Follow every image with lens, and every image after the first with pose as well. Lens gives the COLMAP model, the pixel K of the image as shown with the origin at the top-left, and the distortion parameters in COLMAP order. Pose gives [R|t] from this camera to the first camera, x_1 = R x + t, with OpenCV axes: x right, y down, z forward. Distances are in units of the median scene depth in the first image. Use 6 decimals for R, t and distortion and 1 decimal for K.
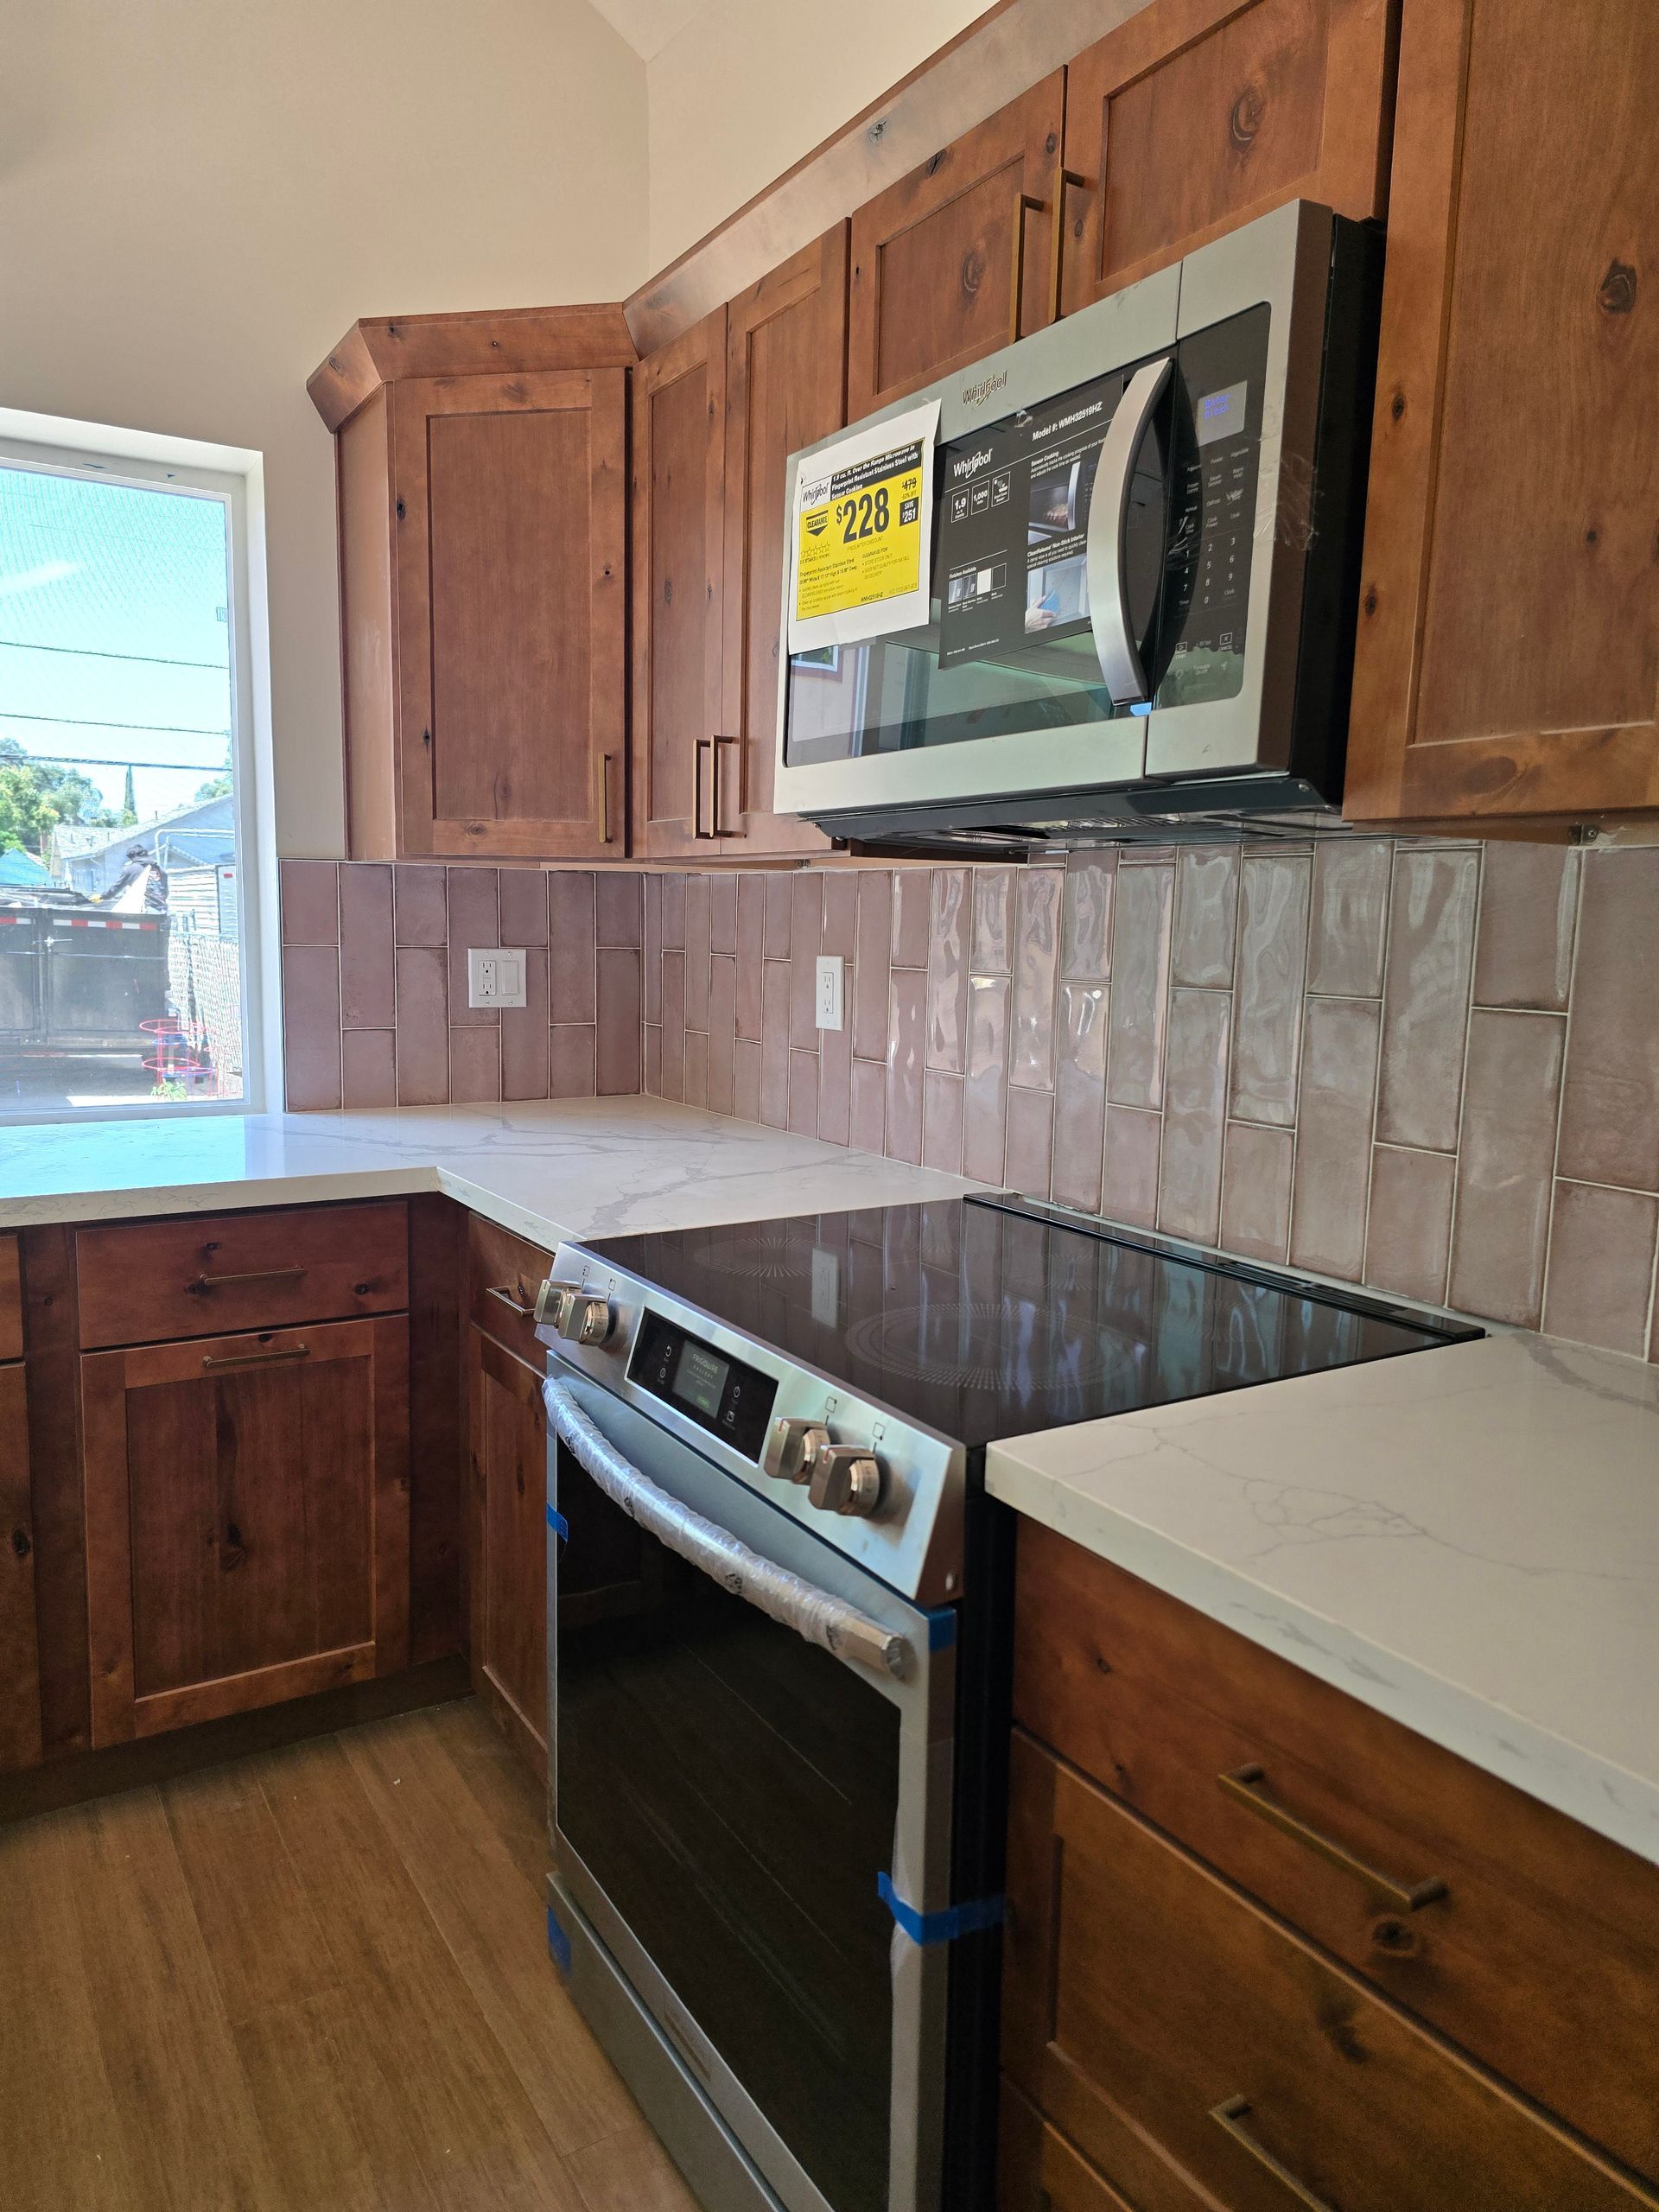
lens RADIAL K [[1486.6, 0, 810.1], [0, 1486.6, 1112.8], [0, 0, 1]] dist [0.058327, -0.052976]
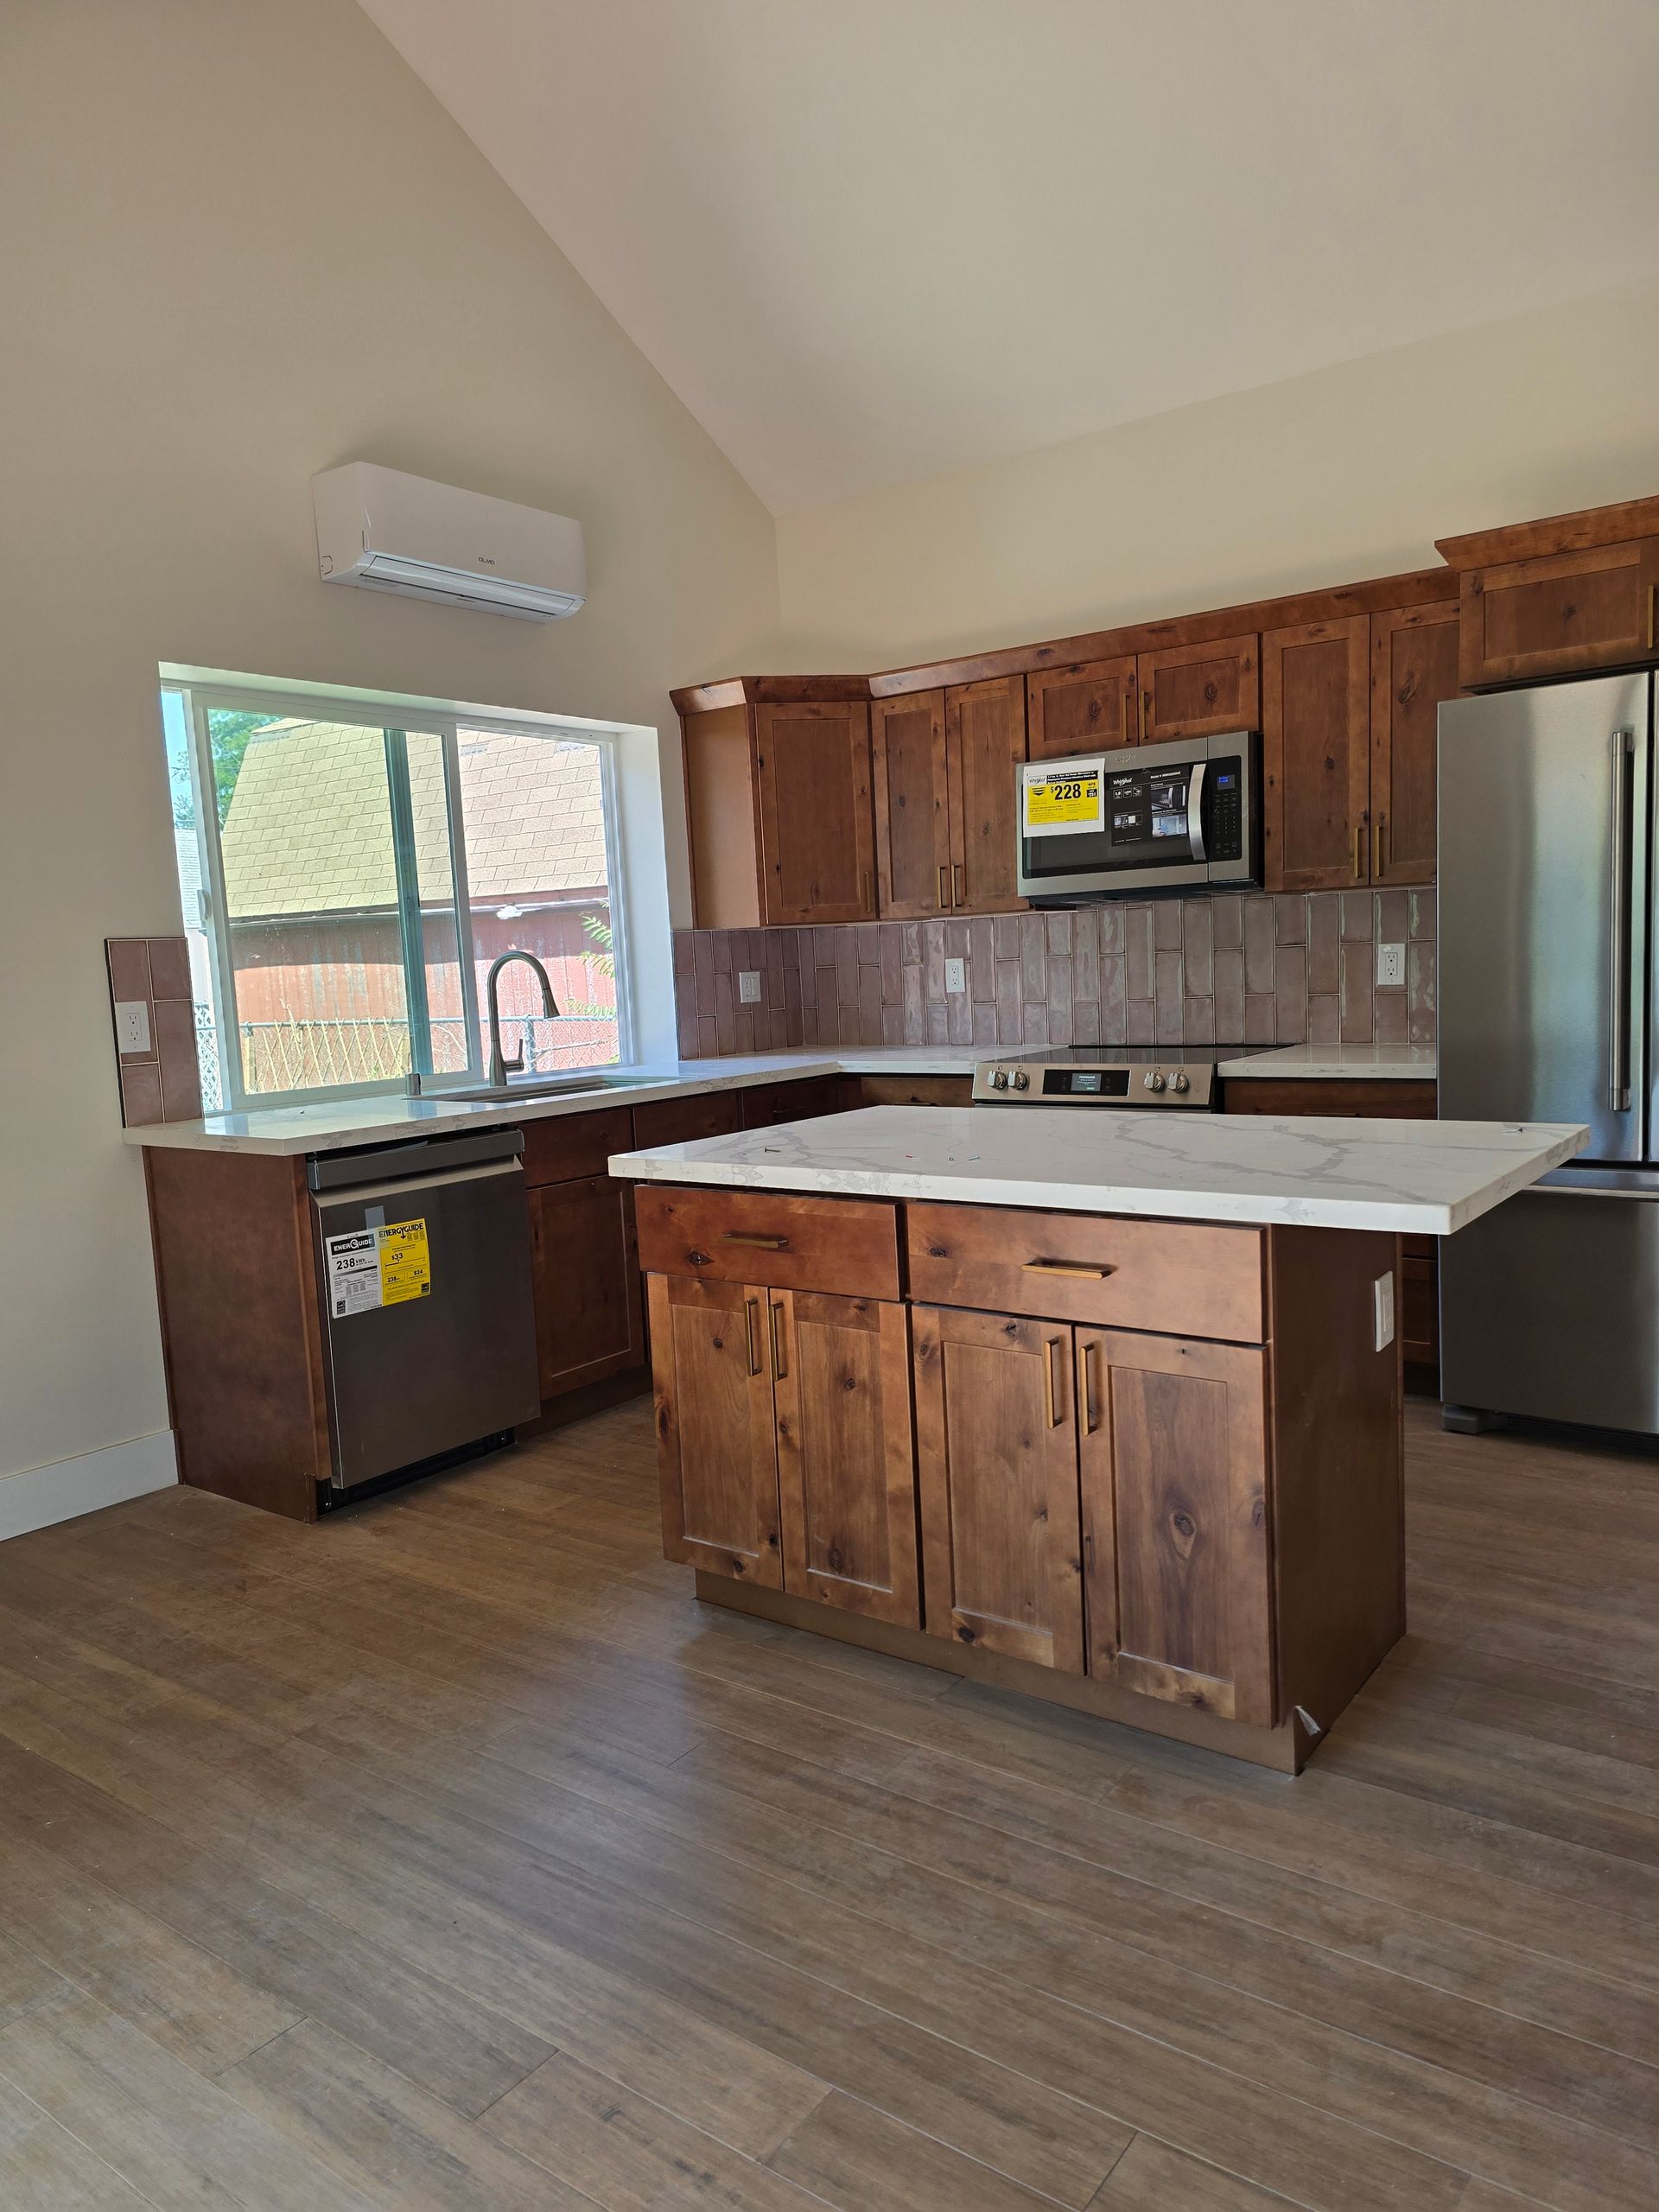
lens RADIAL K [[1486.6, 0, 839.8], [0, 1486.6, 1146.6], [0, 0, 1]] dist [0.058327, -0.052976]
pose [[0.927180, -0.109988, 0.358105, -1.148633], [0.114670, 0.993370, 0.008209, 0.157684], [-0.356634, 0.033453, 0.933645, -1.164573]]
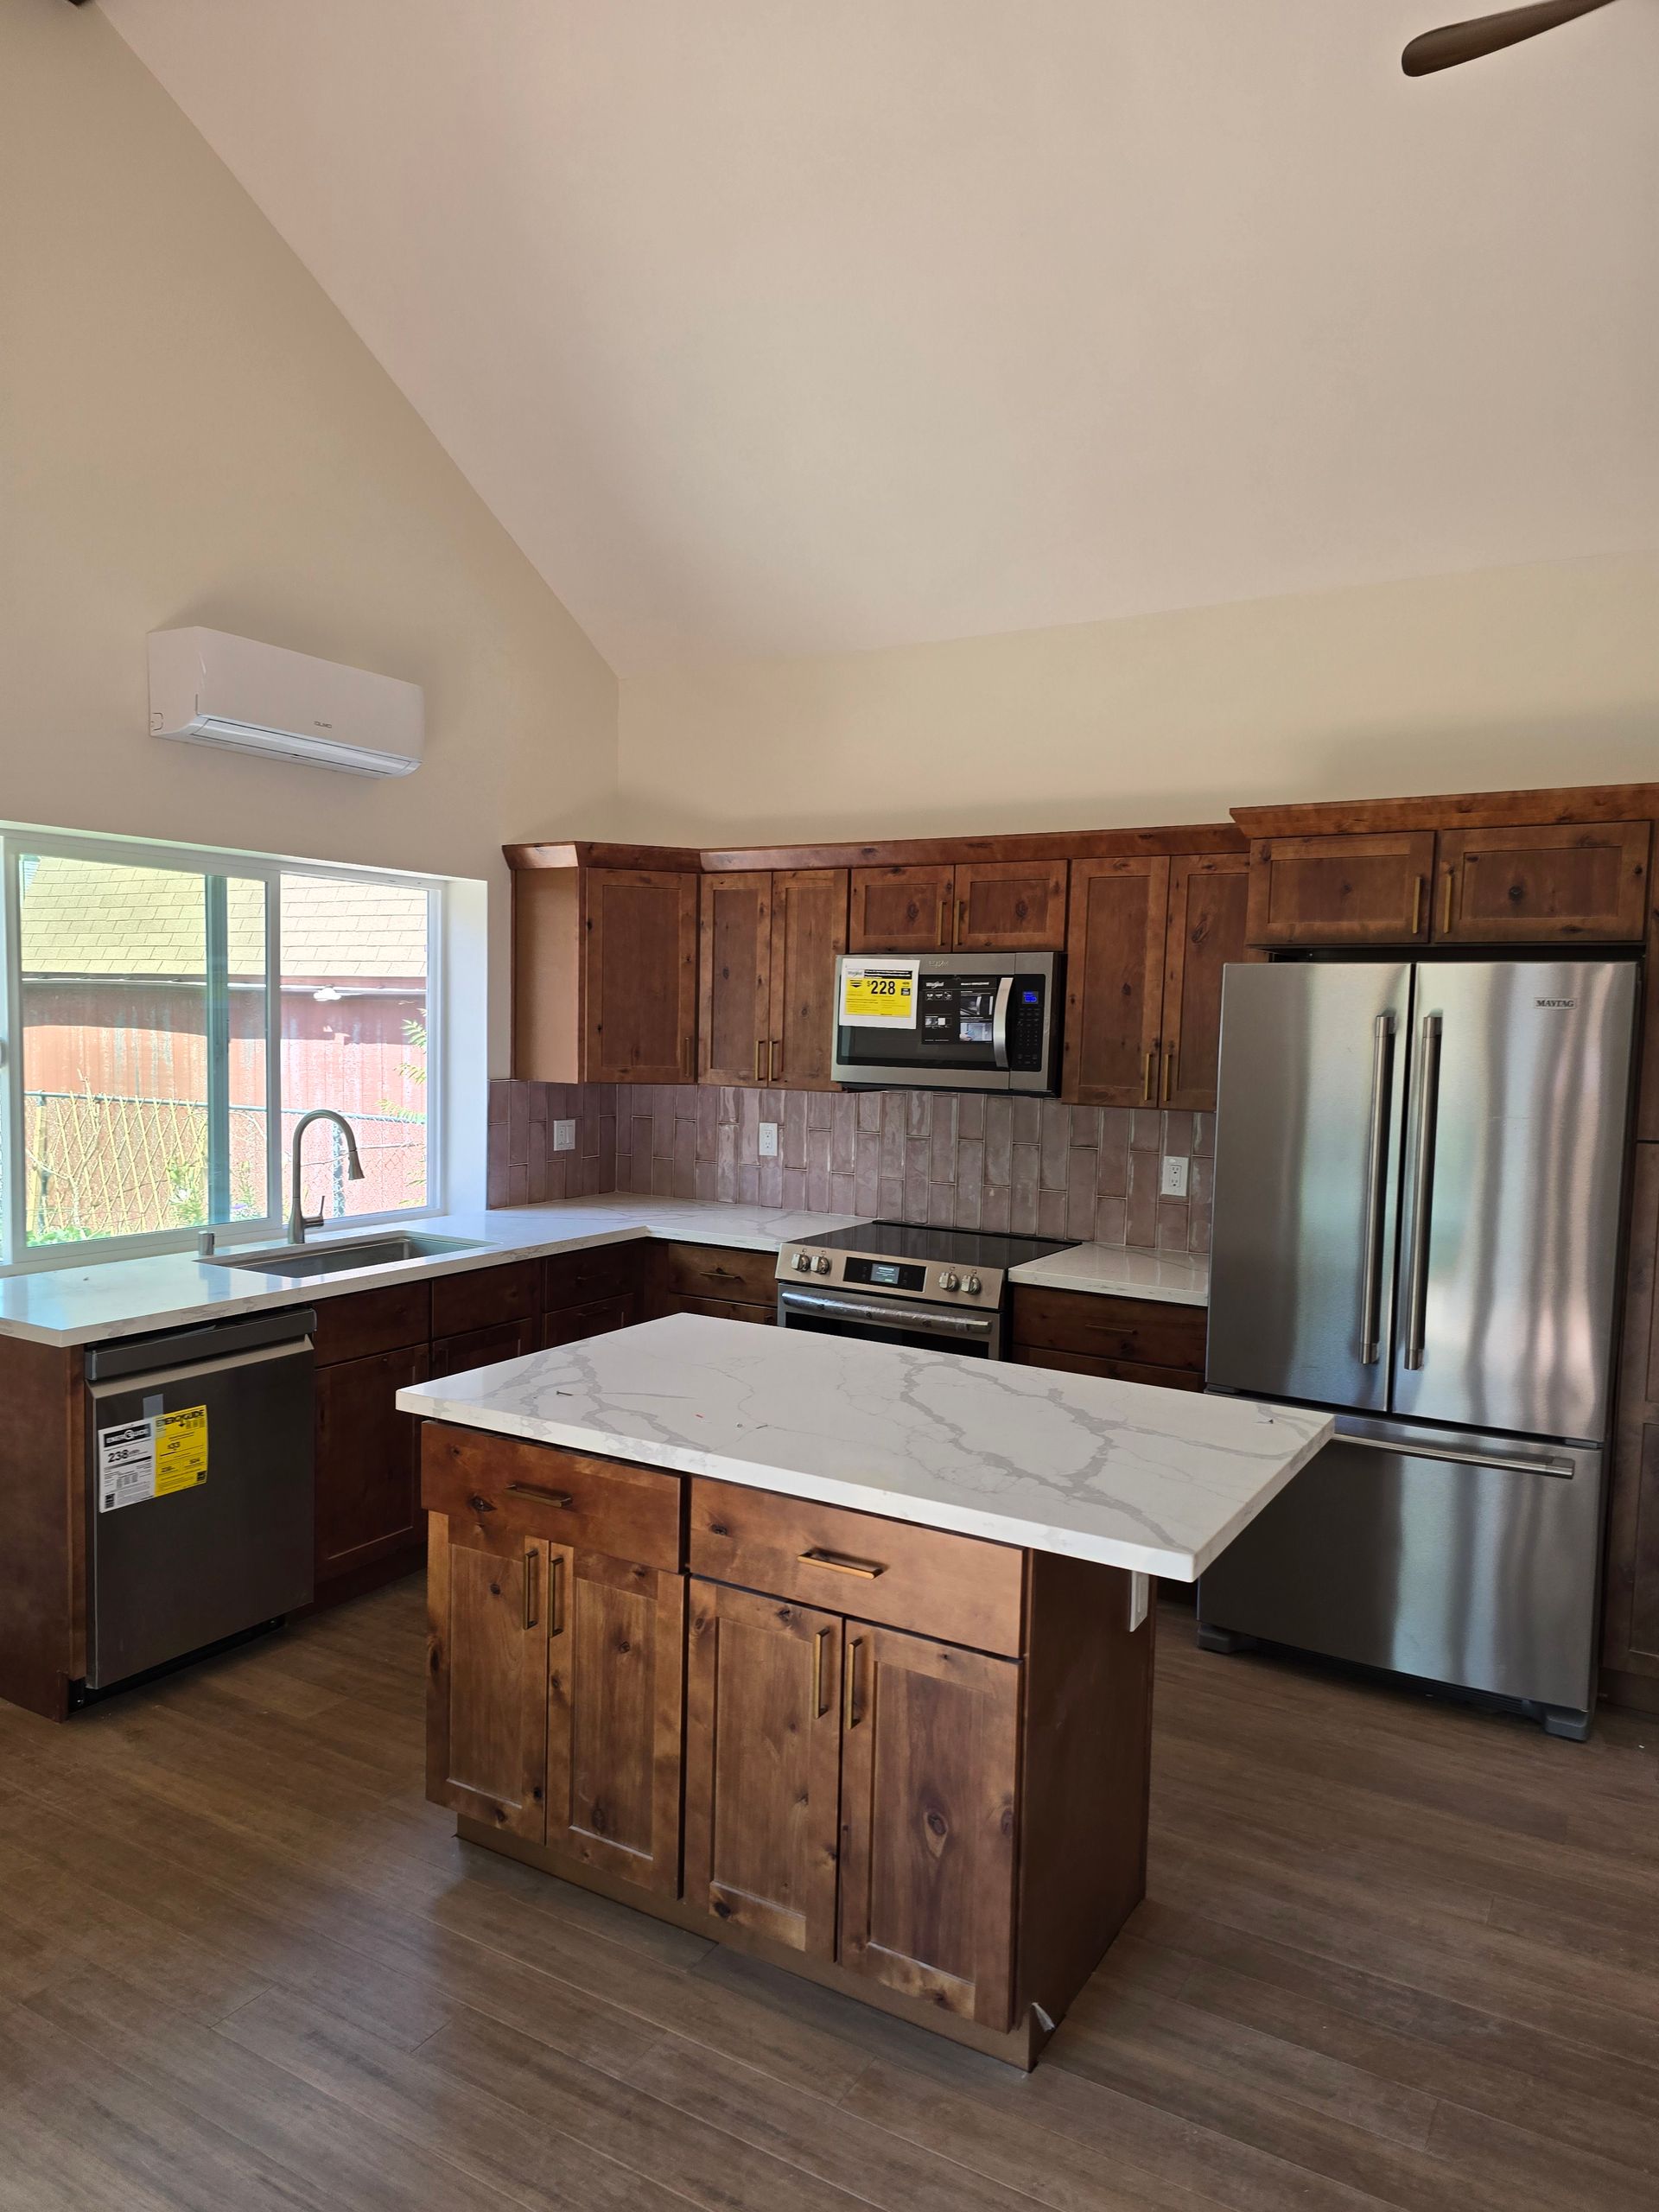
lens RADIAL K [[1486.6, 0, 804.2], [0, 1486.6, 1146.1], [0, 0, 1]] dist [0.058327, -0.052976]
pose [[0.892300, -0.039405, 0.449721, -1.132564], [0.055583, 0.998193, -0.022820, -0.020562], [-0.448009, 0.045359, 0.892878, -1.214820]]
